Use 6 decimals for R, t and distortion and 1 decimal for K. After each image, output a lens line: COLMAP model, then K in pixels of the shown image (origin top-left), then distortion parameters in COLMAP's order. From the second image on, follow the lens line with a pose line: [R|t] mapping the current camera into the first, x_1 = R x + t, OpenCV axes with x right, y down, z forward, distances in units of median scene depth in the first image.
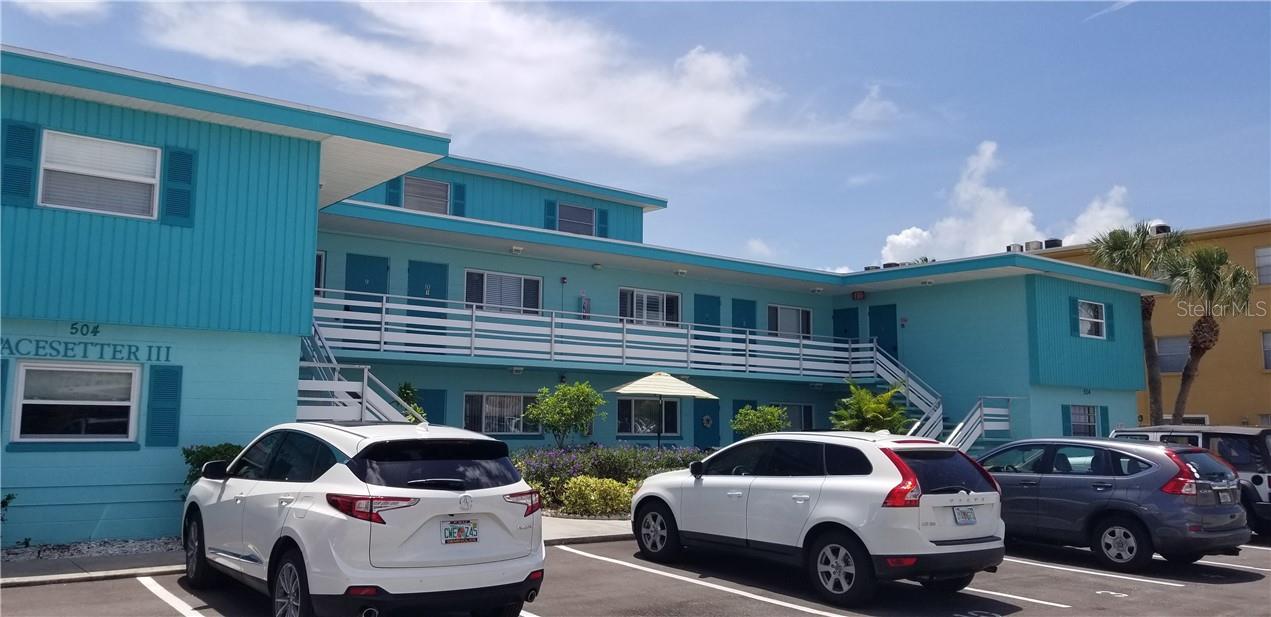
lens RADIAL K [[951.2, 0, 635.5], [0, 951.2, 308.5], [0, 0, 1]] dist [0.046666, -0.000792]
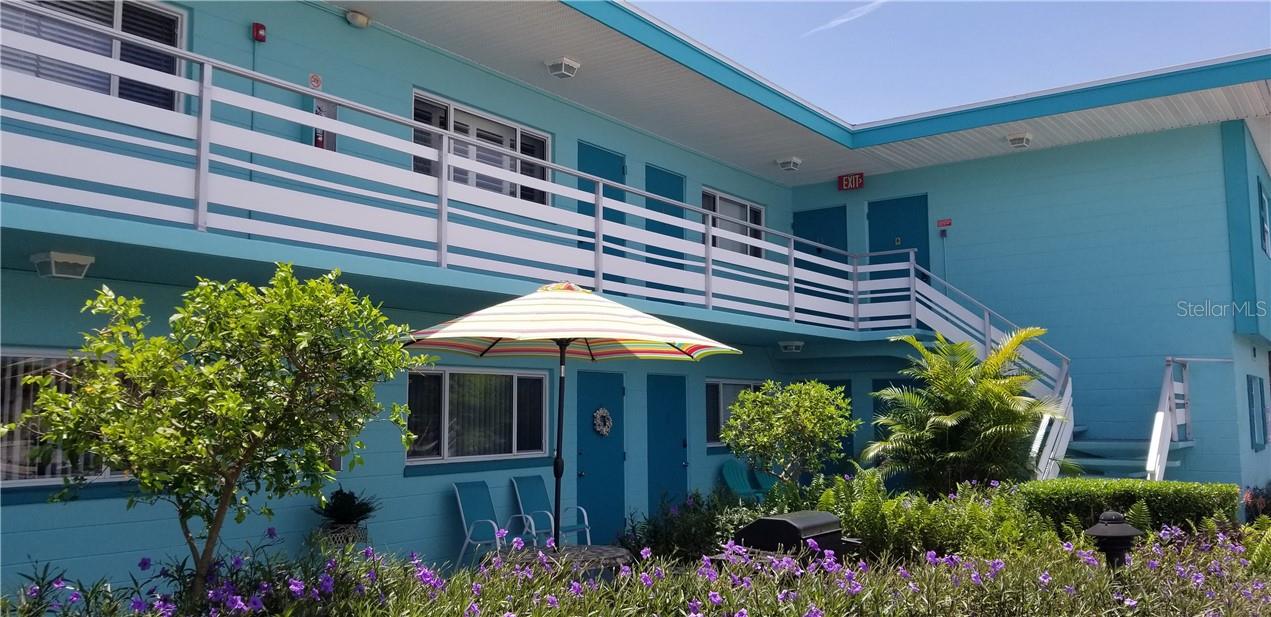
lens RADIAL K [[951.2, 0, 635.5], [0, 951.2, 308.5], [0, 0, 1]] dist [0.046666, -0.000792]
pose [[0.964703, 0.006735, 0.263253, -0.031235], [-0.009372, 0.999918, 0.008761, 0.062191], [-0.263172, -0.010919, 0.964687, 0.573029]]
